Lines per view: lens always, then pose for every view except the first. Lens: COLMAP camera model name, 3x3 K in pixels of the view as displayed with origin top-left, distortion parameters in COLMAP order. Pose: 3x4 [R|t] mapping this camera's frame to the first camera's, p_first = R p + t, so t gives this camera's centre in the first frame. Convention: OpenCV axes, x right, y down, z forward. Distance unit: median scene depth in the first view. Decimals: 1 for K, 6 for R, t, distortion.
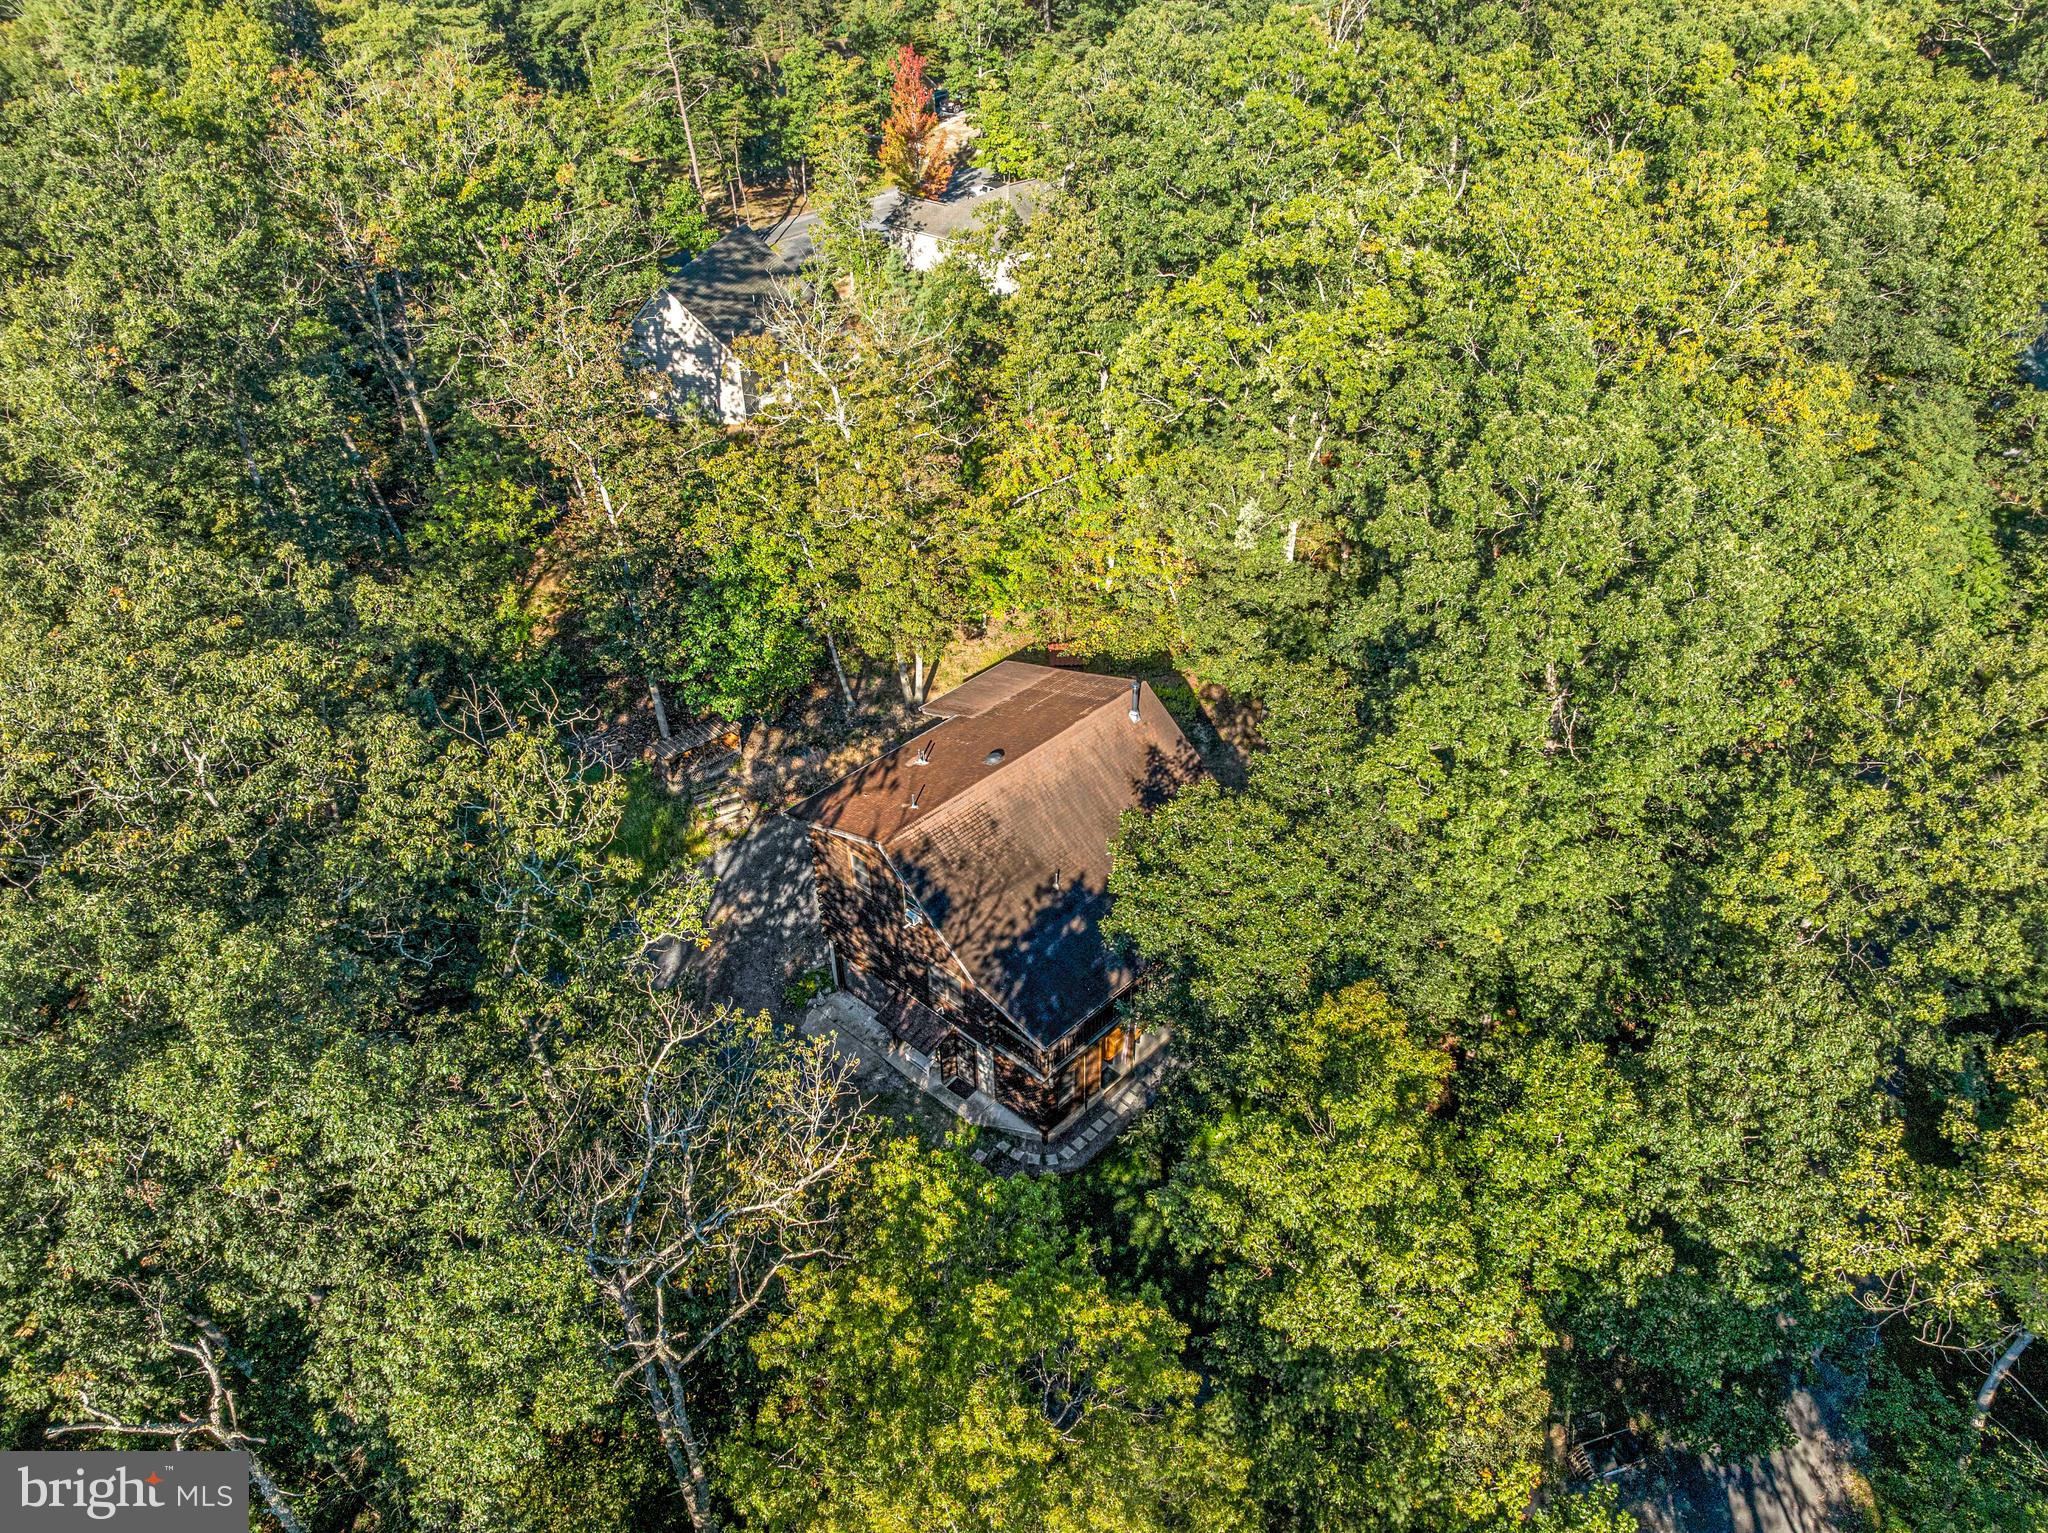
lens RADIAL K [[1442.9, 0, 1024.0], [0, 1442.9, 766.5], [0, 0, 1]] dist [-0.046811, 0.021234]
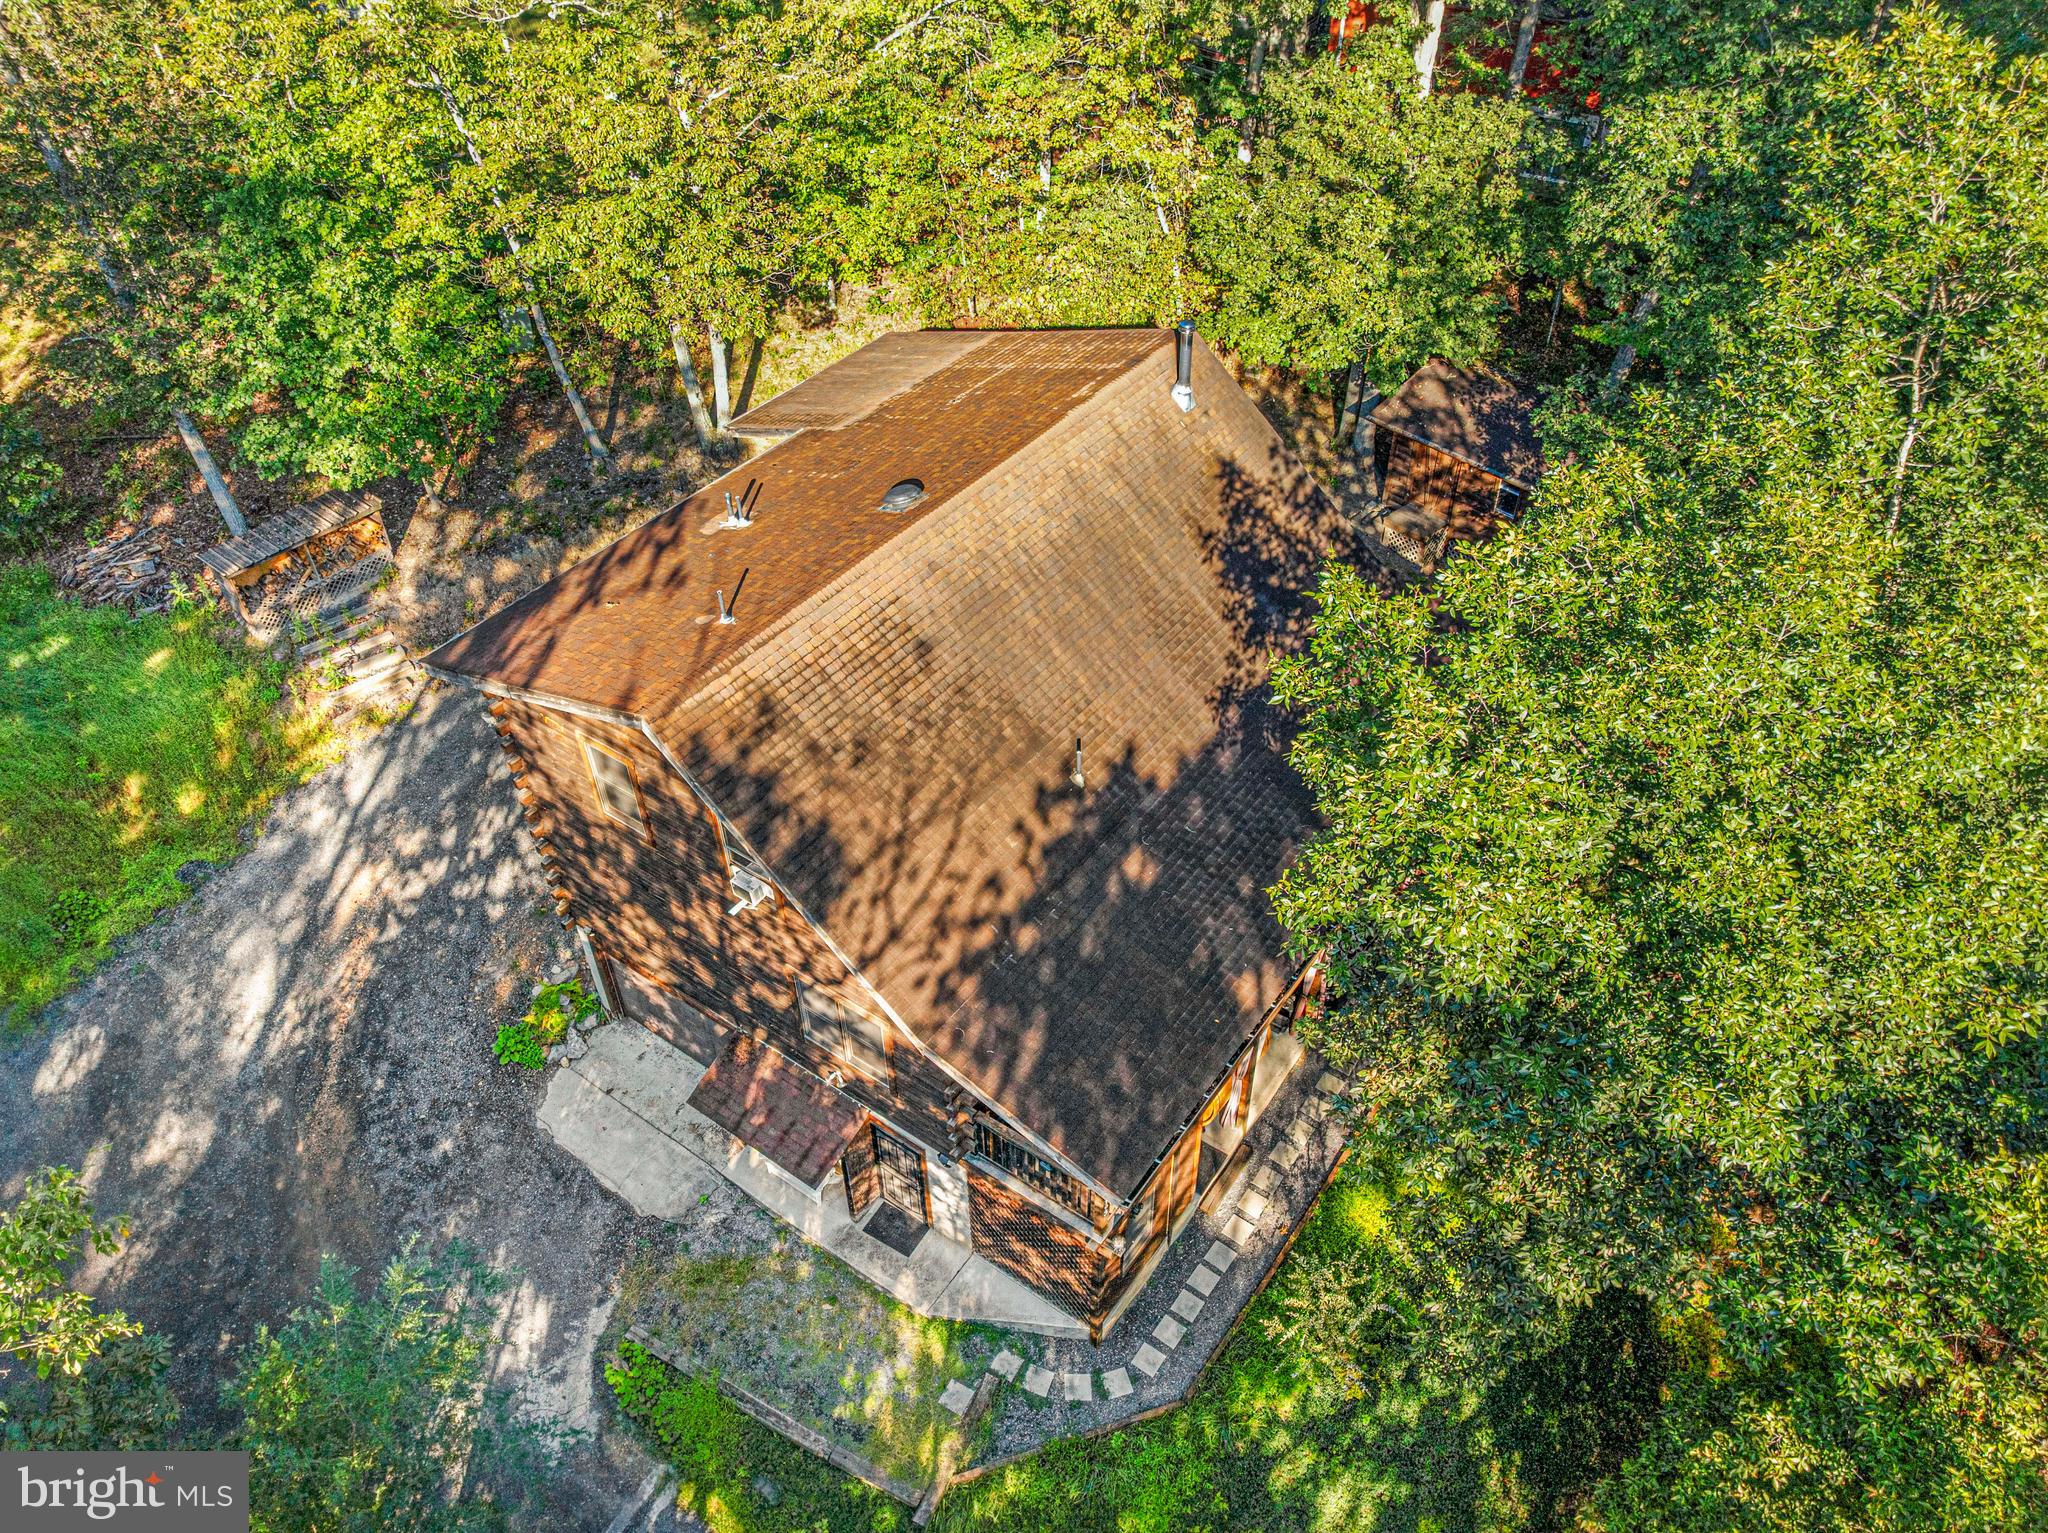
lens RADIAL K [[1442.9, 0, 1024.0], [0, 1442.9, 766.5], [0, 0, 1]] dist [-0.046811, 0.021234]
pose [[0.990421, -0.090186, 0.104564, -0.037474], [0.077161, 0.989459, 0.122541, 0.023581], [-0.114513, -0.113298, 0.986940, 0.555215]]
